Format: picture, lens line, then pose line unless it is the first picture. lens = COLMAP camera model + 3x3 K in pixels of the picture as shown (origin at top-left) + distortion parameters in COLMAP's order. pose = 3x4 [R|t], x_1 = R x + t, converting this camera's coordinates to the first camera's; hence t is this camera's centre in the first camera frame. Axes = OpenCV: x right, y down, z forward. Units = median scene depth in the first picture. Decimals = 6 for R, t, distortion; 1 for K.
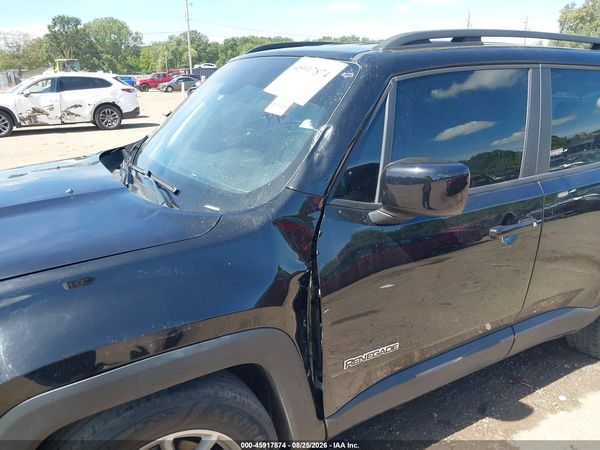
lens RADIAL K [[476.6, 0, 299.6], [0, 476.6, 230.1], [0, 0, 1]] dist [-0.005127, -0.004831]
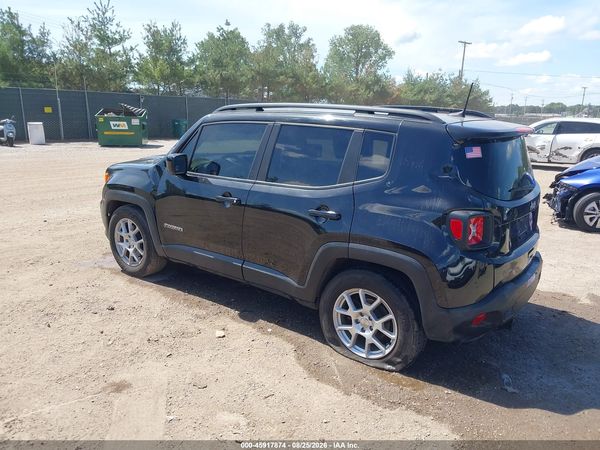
lens RADIAL K [[476.6, 0, 299.6], [0, 476.6, 230.1], [0, 0, 1]] dist [-0.005127, -0.004831]
pose [[0.363908, 0.236481, -0.900915, 0.325353], [-0.309489, 0.942978, 0.122510, -0.029884], [0.878515, 0.234241, 0.416345, 0.061442]]
